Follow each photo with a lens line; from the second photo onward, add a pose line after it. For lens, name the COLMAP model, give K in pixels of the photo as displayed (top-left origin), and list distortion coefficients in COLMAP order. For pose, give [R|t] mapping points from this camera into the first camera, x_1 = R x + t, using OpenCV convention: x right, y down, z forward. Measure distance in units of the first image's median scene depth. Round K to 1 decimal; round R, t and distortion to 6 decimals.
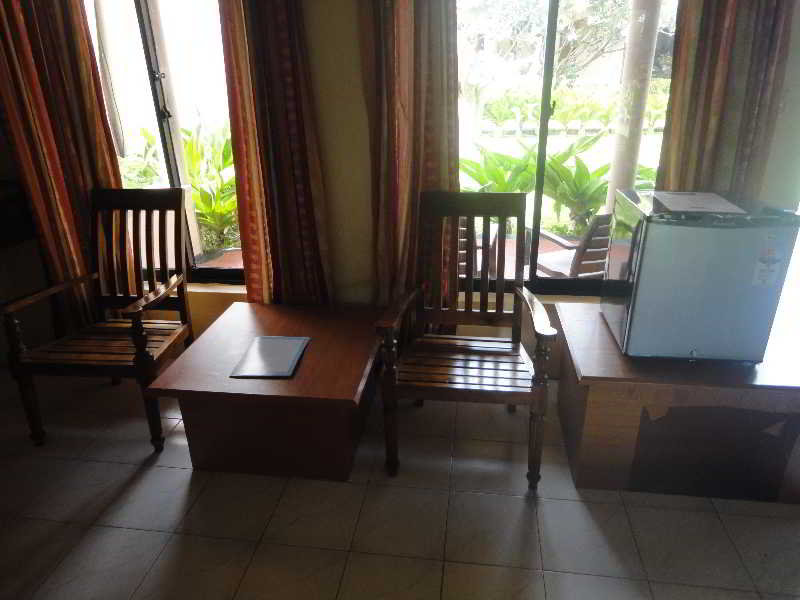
lens RADIAL K [[561.4, 0, 400.0], [0, 561.4, 300.0], [0, 0, 1]] dist [-0.002145, 0.002390]
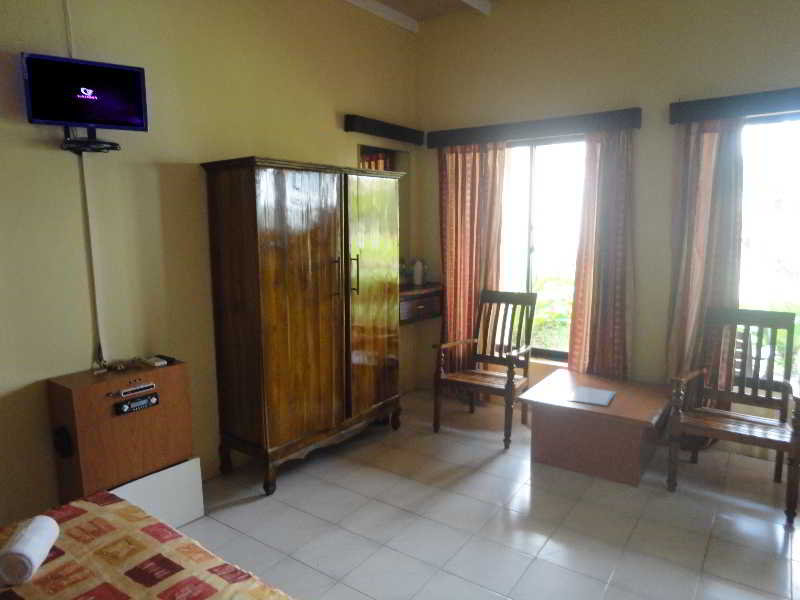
lens RADIAL K [[539.4, 0, 400.0], [0, 539.4, 300.0], [0, 0, 1]] dist [0.003908, 0.006676]
pose [[0.893071, 0.080307, -0.442690, -0.053805], [-0.191778, 0.958025, -0.213094, 0.235864], [0.406995, 0.275207, 0.870986, -0.531626]]
